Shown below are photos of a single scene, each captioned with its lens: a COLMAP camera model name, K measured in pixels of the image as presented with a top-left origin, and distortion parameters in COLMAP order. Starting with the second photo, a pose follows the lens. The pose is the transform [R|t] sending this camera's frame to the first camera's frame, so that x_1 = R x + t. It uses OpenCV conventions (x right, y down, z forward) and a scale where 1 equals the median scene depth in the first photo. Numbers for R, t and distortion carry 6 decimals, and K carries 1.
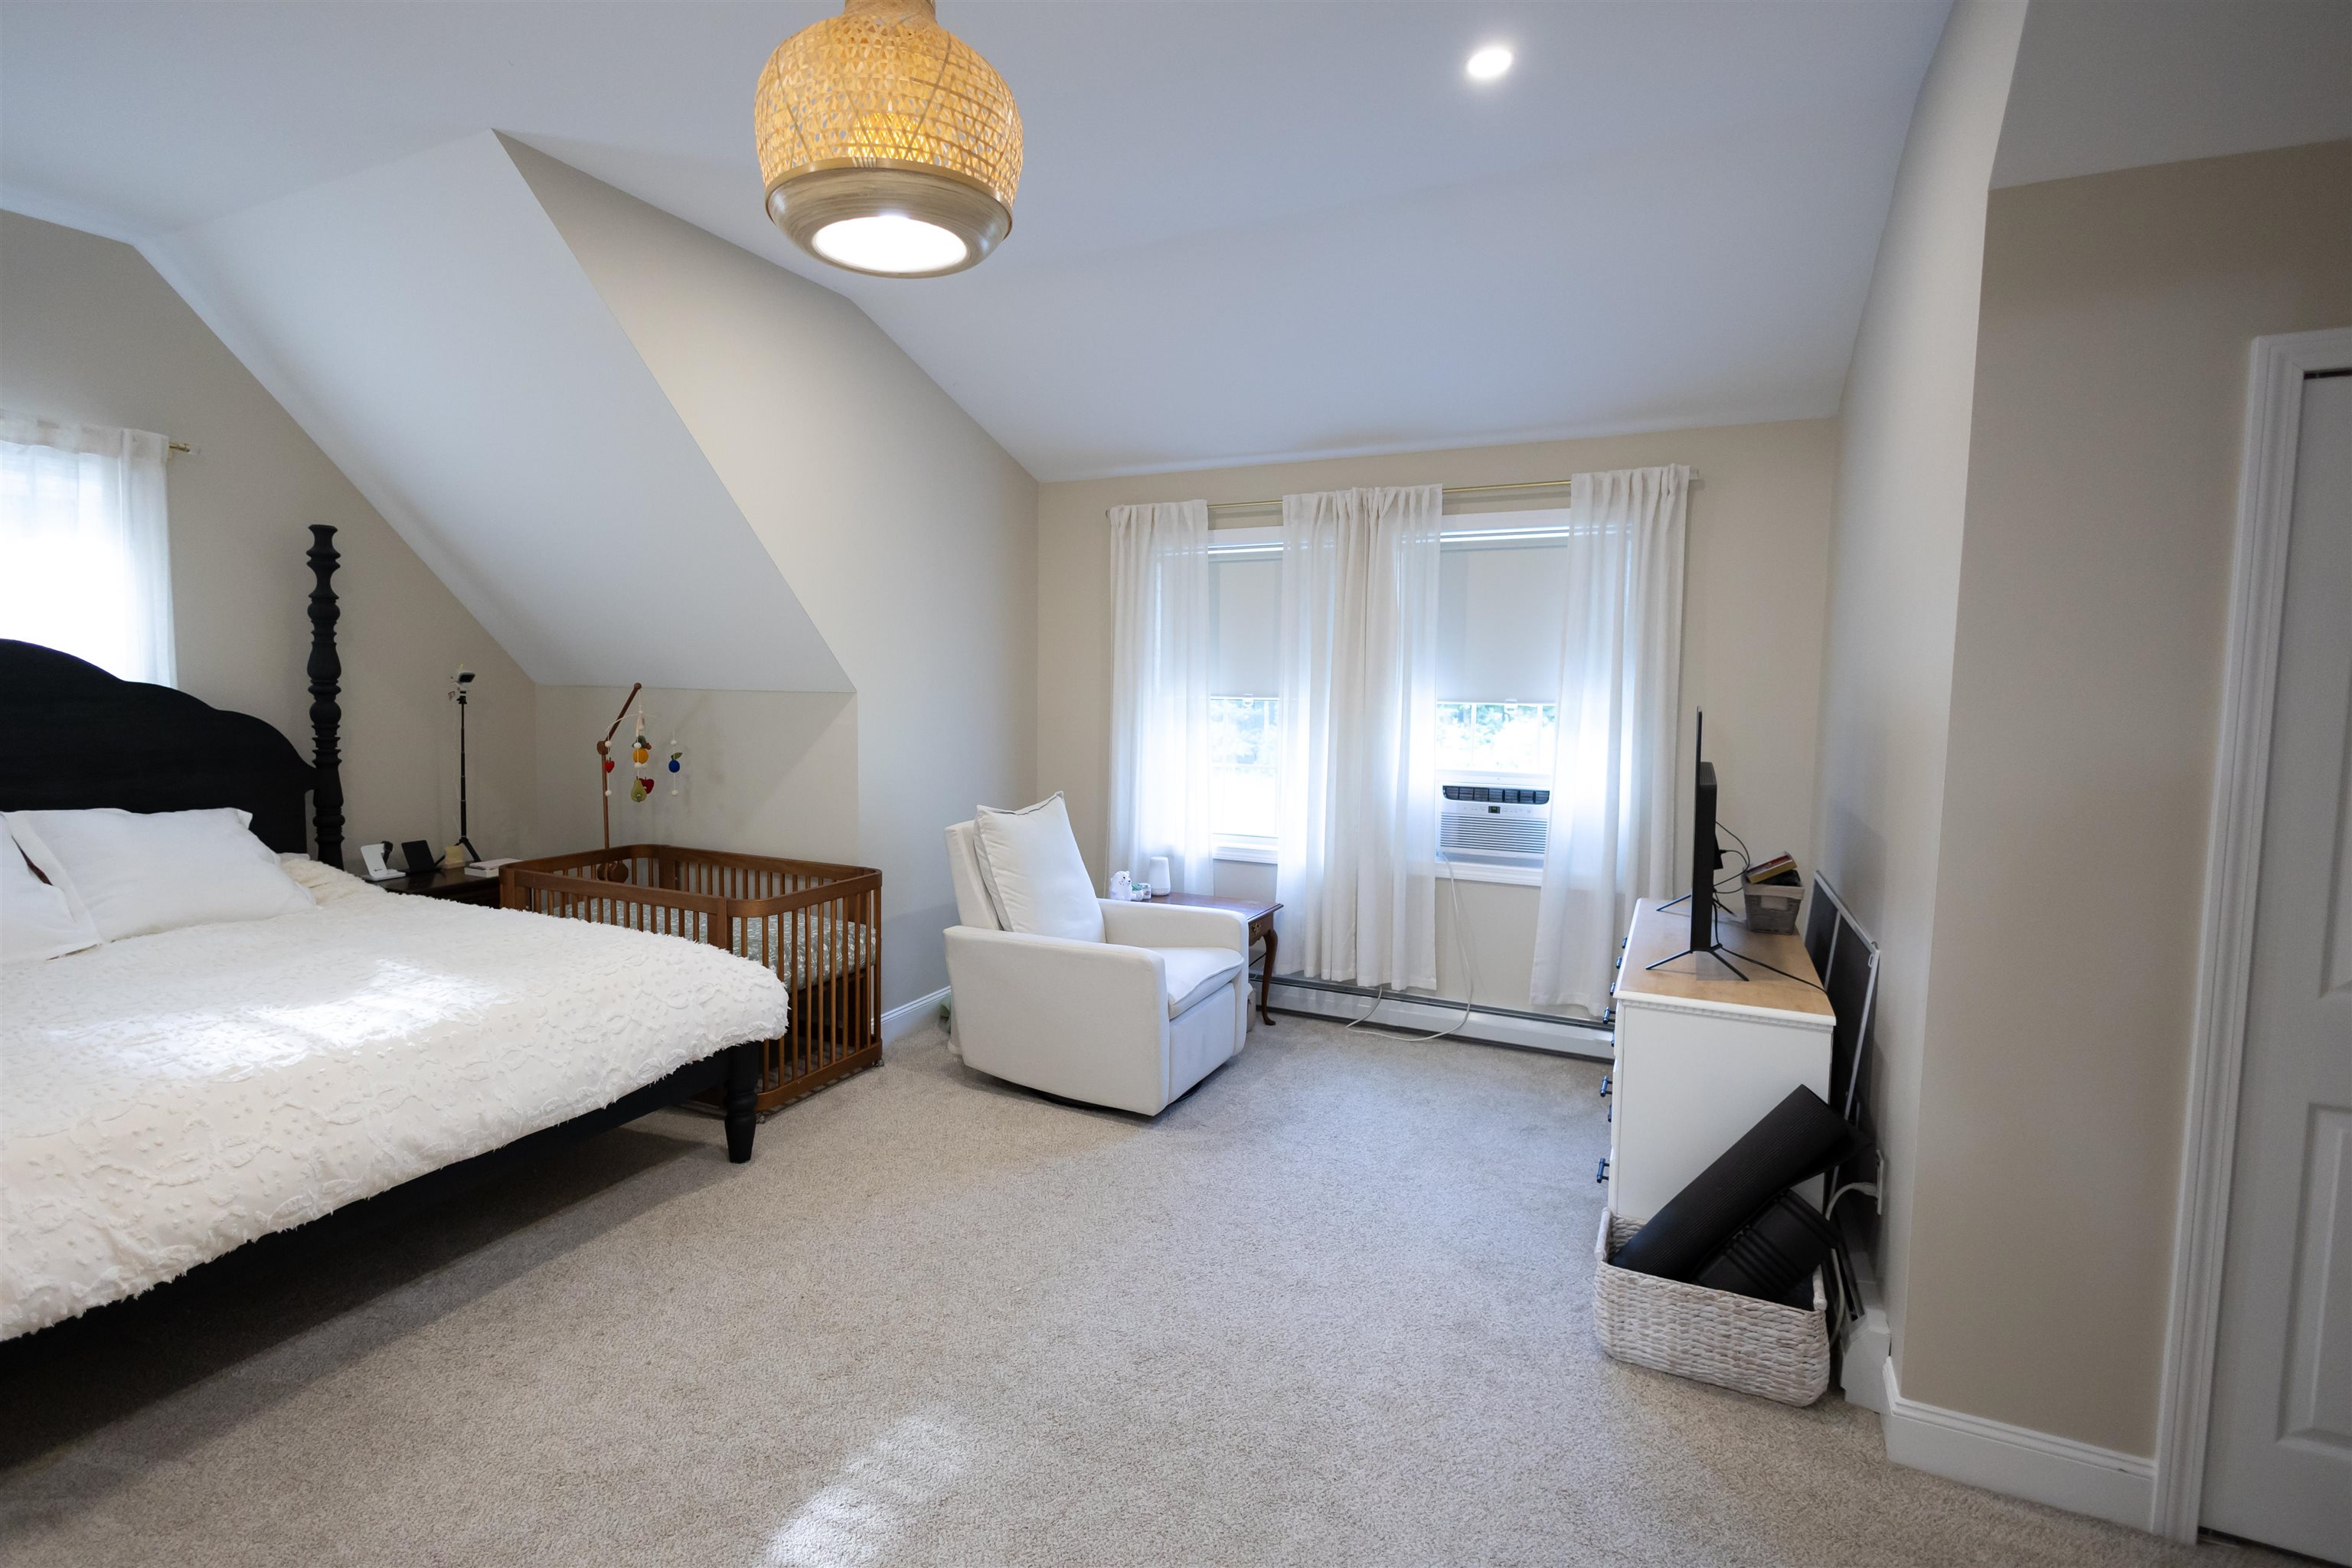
lens RADIAL K [[1147.0, 0, 1155.2], [0, 1147.0, 775.3], [0, 0, 1]] dist [0.003265, -0.000533]
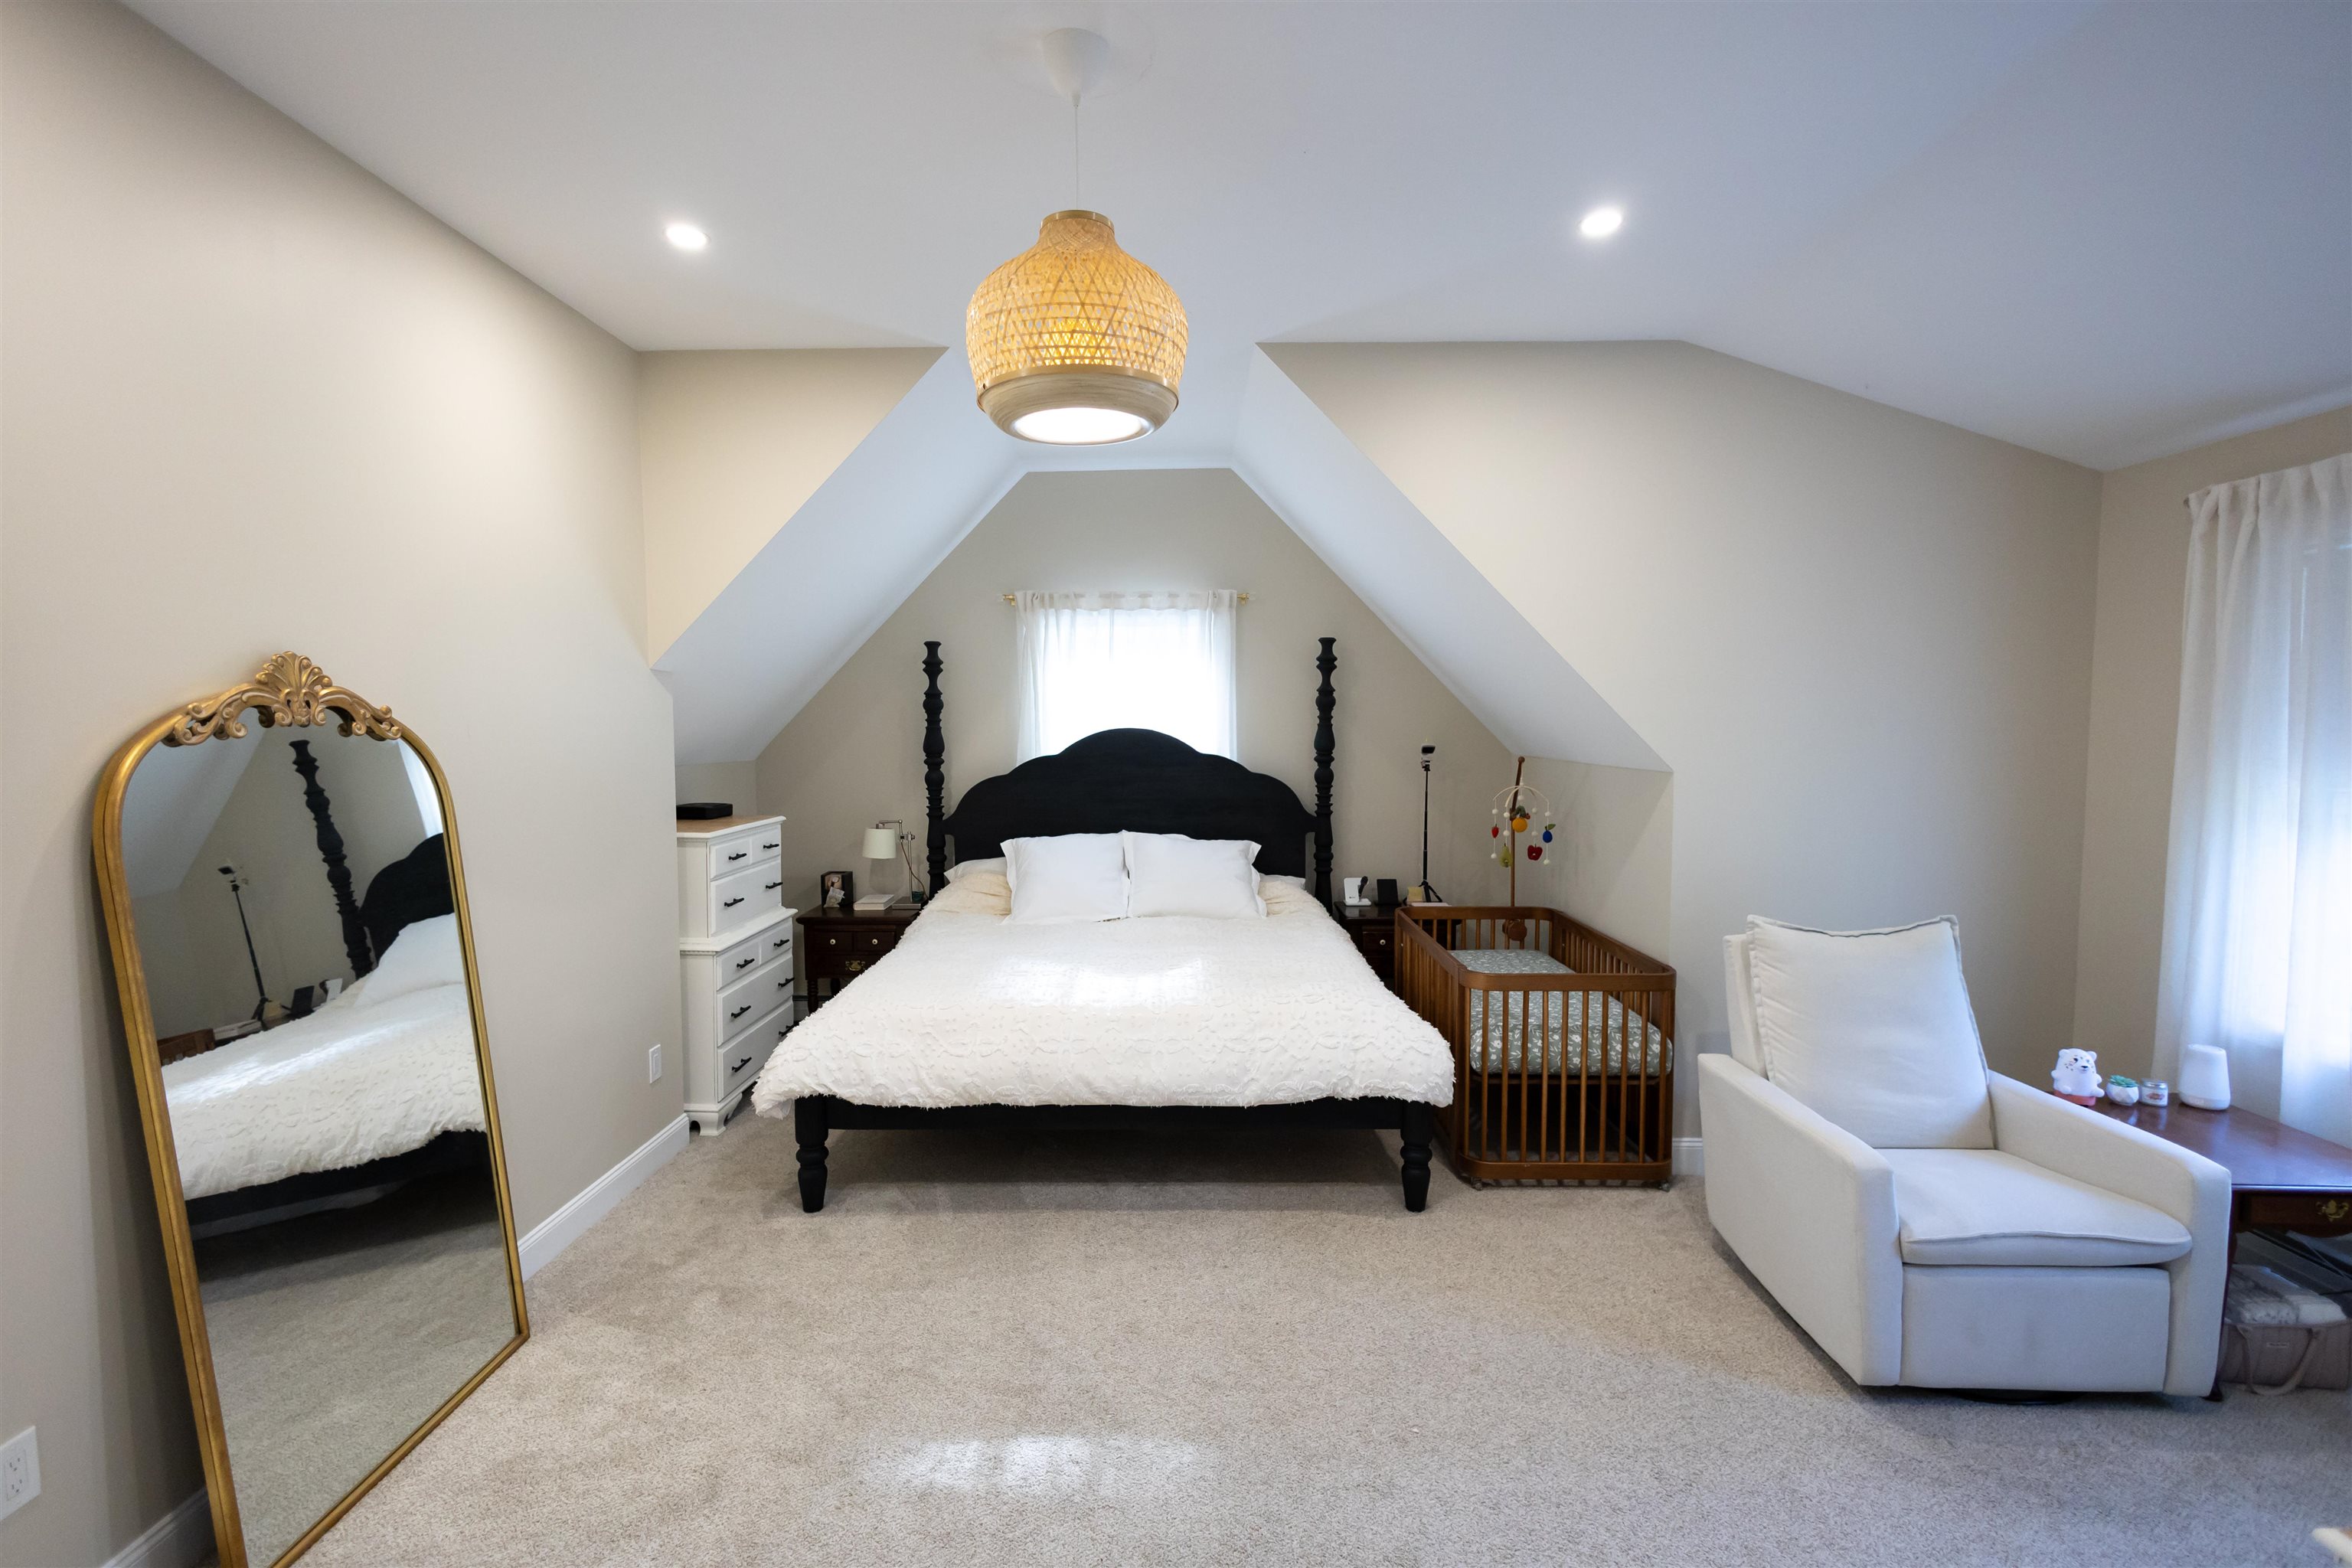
lens RADIAL K [[1152.1, 0, 1173.5], [0, 1152.1, 802.8], [0, 0, 1]] dist [0.016306, -0.001132]
pose [[0.410232, 0.056301, -0.910242, 0.453061], [-0.068553, 0.997172, 0.030782, -0.054619], [0.909401, 0.049772, 0.412932, 0.294058]]
